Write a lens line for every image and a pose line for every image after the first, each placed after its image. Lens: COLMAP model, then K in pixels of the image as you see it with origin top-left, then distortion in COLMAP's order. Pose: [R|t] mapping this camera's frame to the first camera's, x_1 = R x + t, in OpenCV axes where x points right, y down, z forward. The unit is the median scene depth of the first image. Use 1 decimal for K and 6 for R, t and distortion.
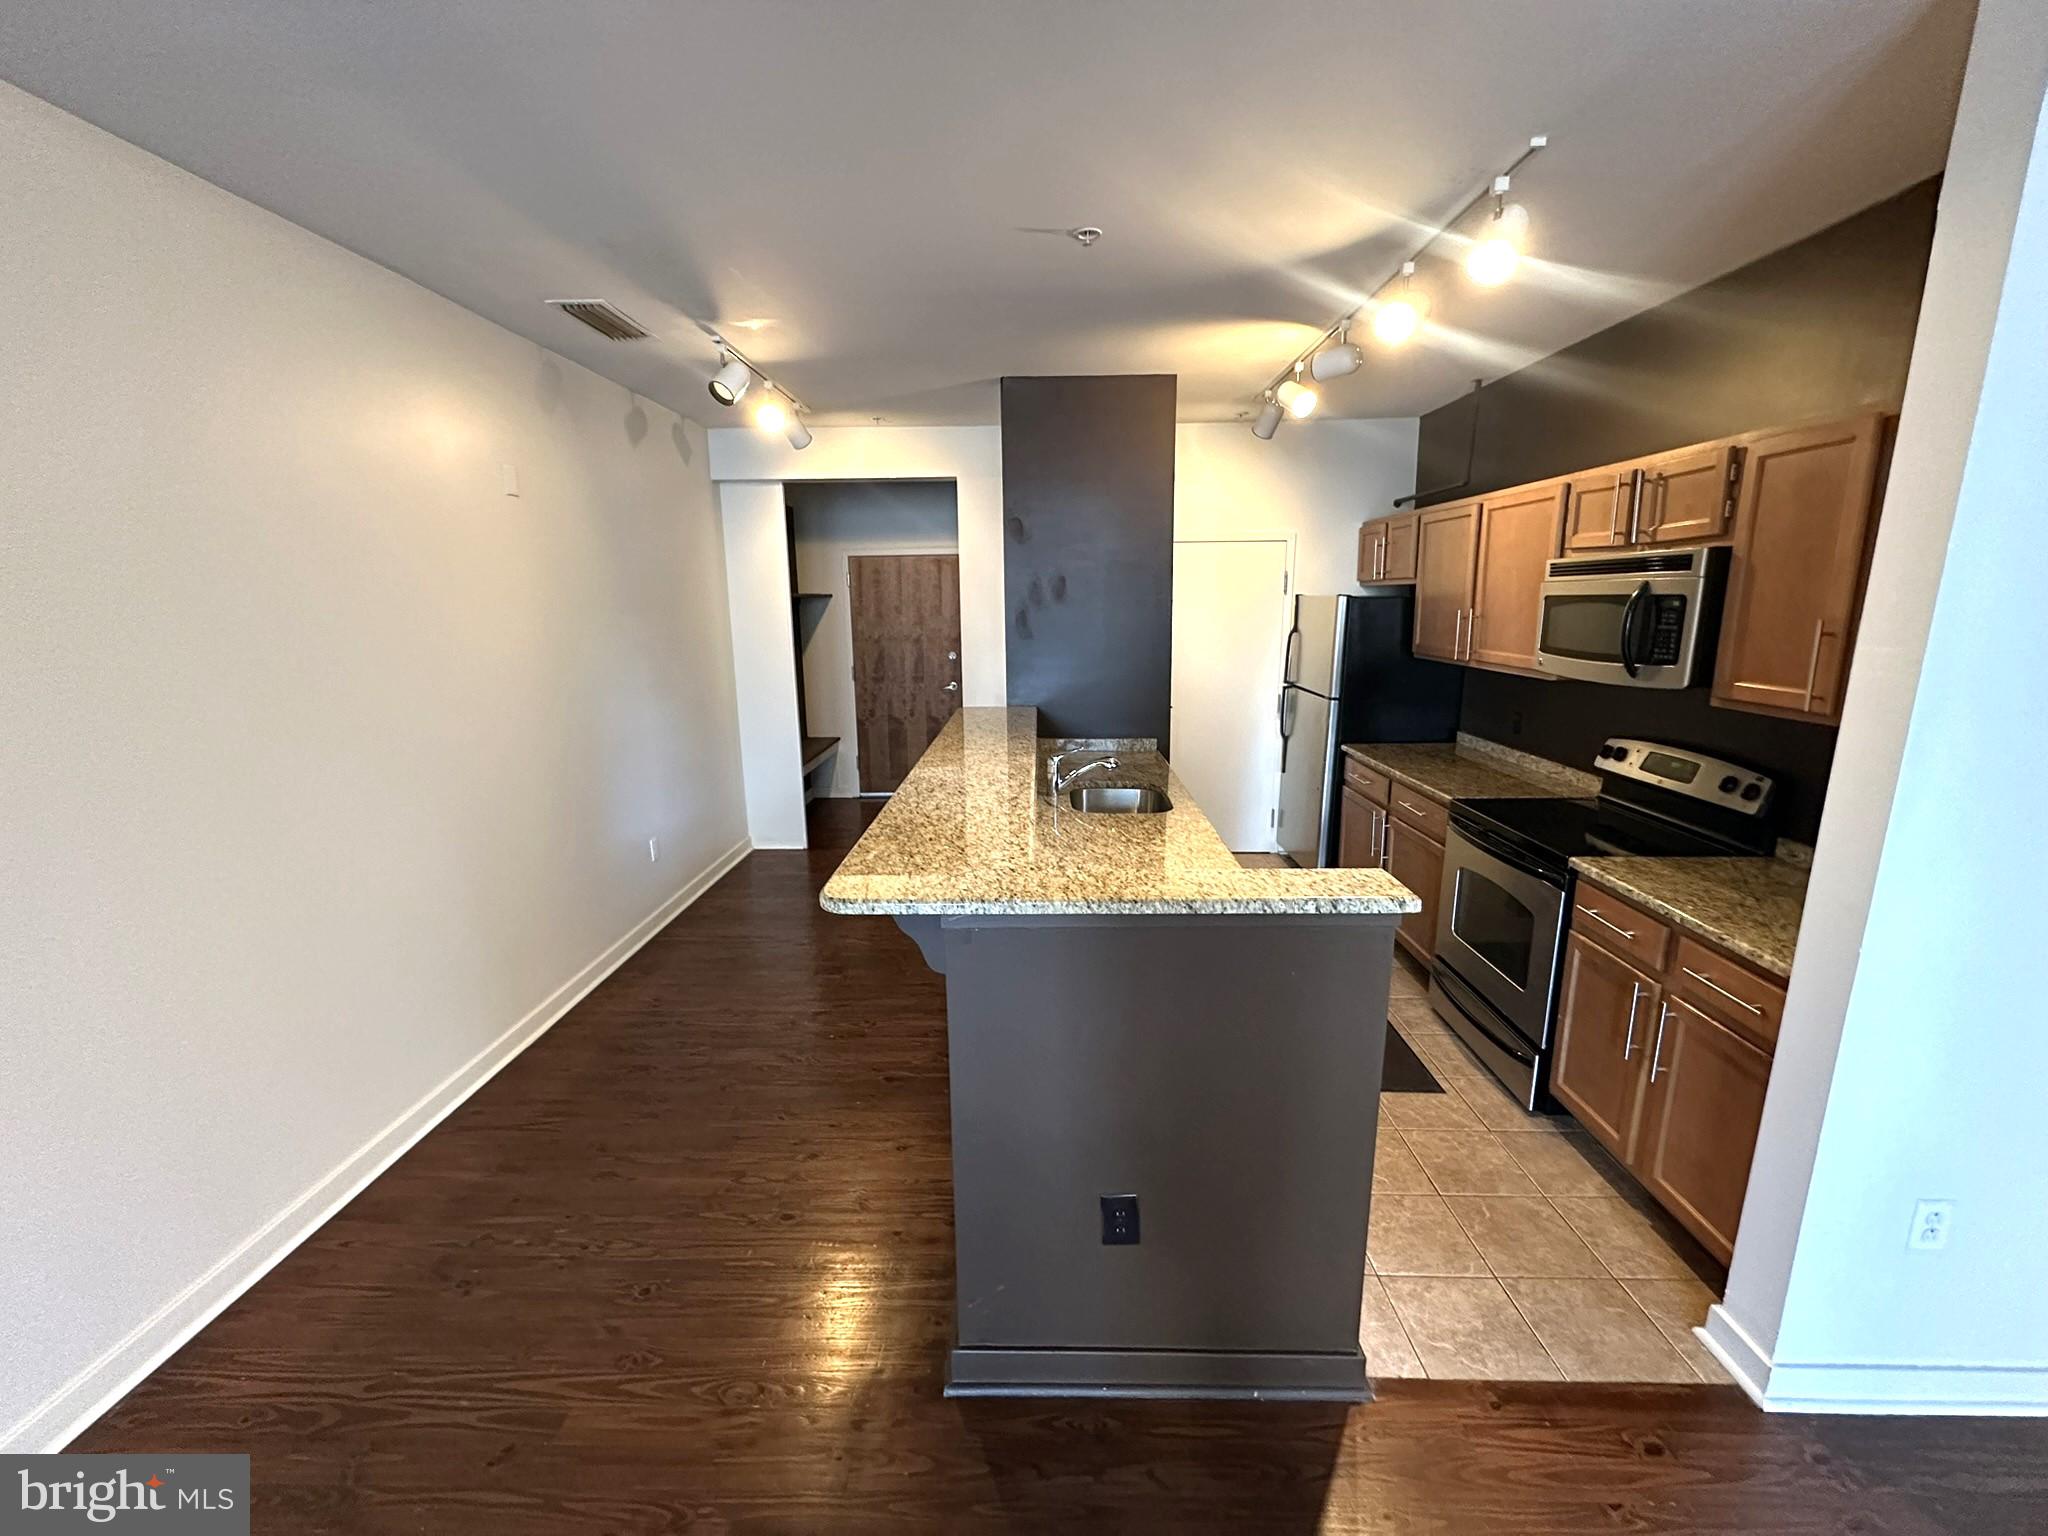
lens RADIAL K [[827.2, 0, 1022.3], [0, 827.2, 766.3], [0, 0, 1]] dist [-0.004913, 0.001770]
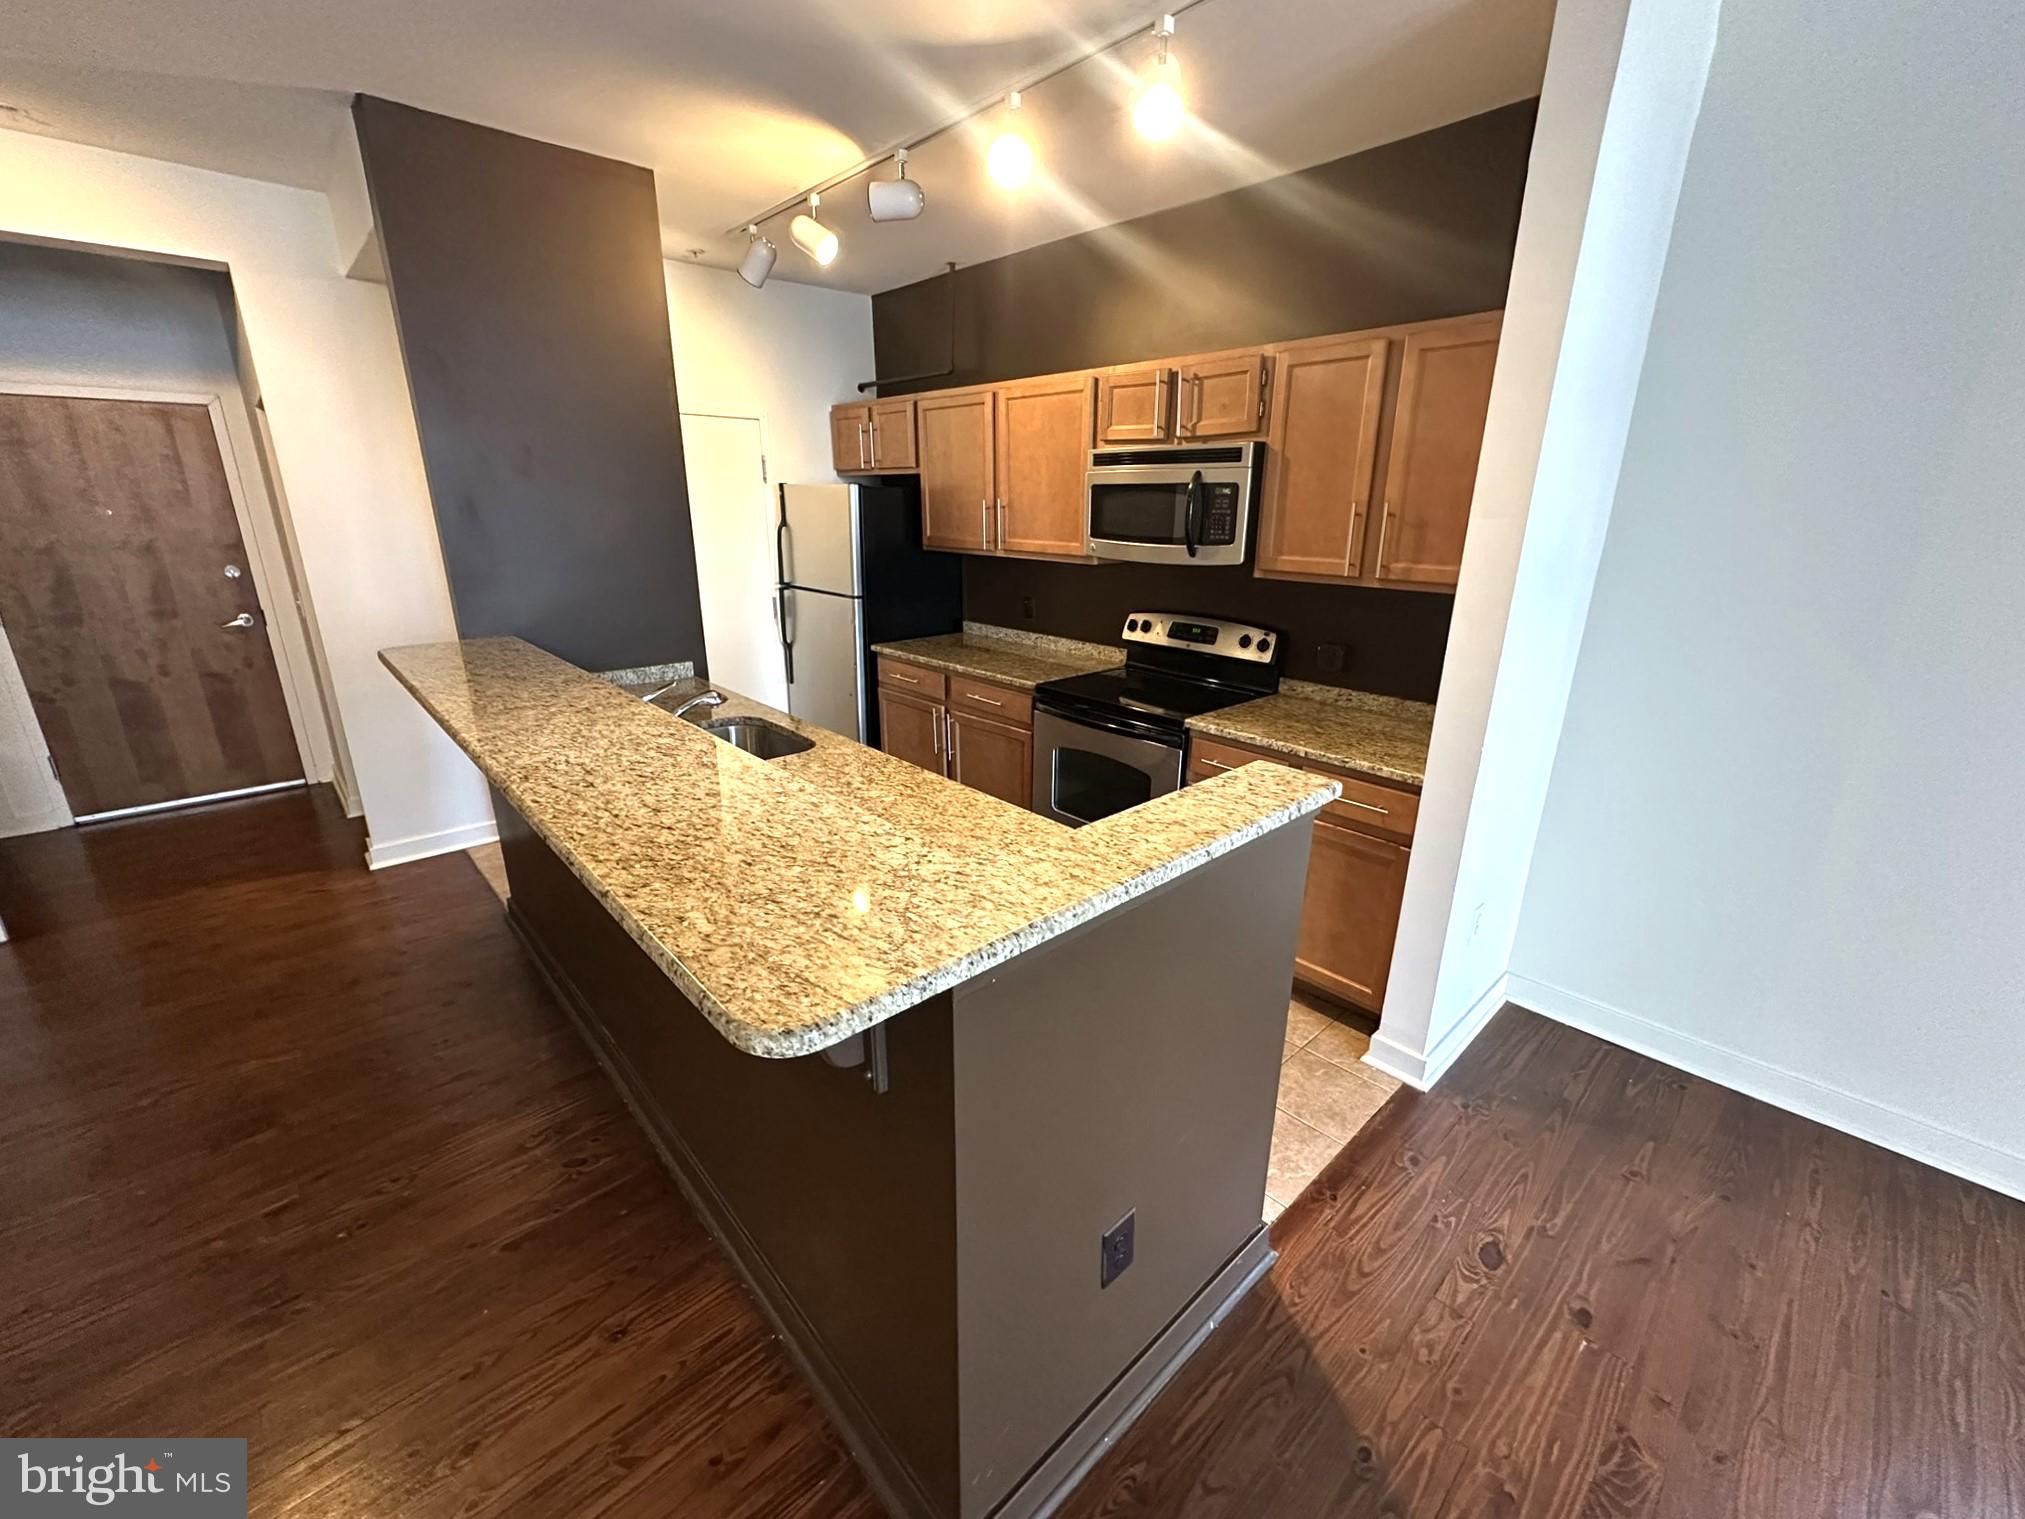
lens RADIAL K [[817.9, 0, 1022.3], [0, 817.9, 758.8], [0, 0, 1]] dist [-0.004913, 0.001770]
pose [[0.715644, -0.196557, 0.670238, -0.227103], [0.125020, 0.980137, 0.153950, -0.032796], [-0.687185, -0.026380, 0.726003, 0.289882]]
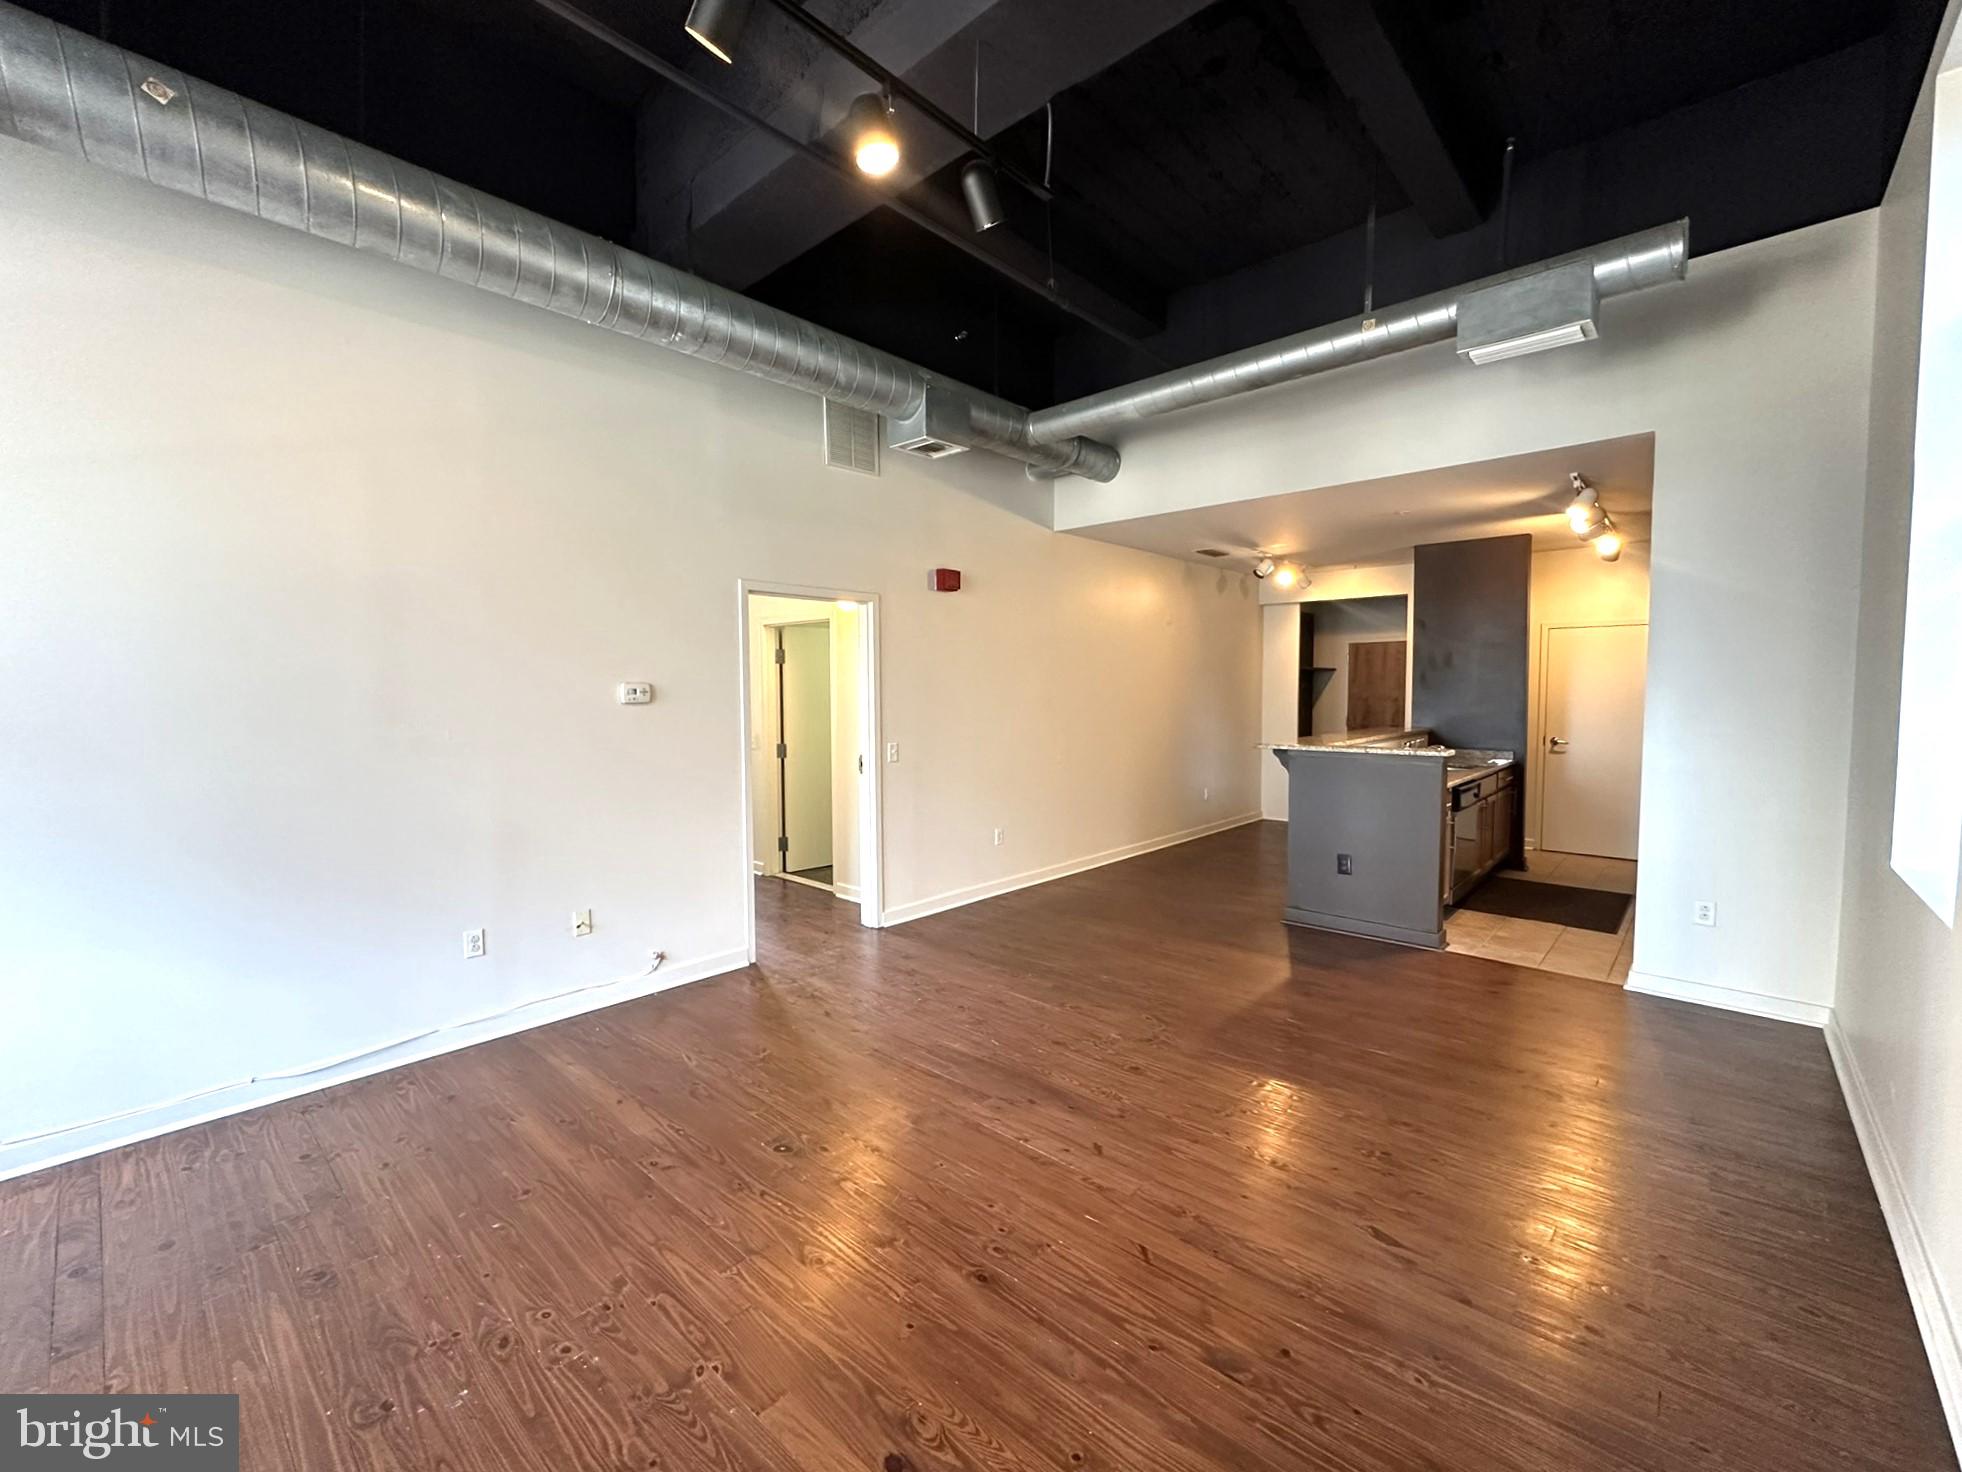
lens RADIAL K [[792.4, 0, 966.5], [0, 792.4, 728.8], [0, 0, 1]] dist [-0.004913, 0.001770]
pose [[0.740608, 0.043725, -0.670513, 0.581039], [-0.141208, 0.985725, -0.091690, 0.306207], [0.656932, 0.162589, 0.736210, -1.181017]]
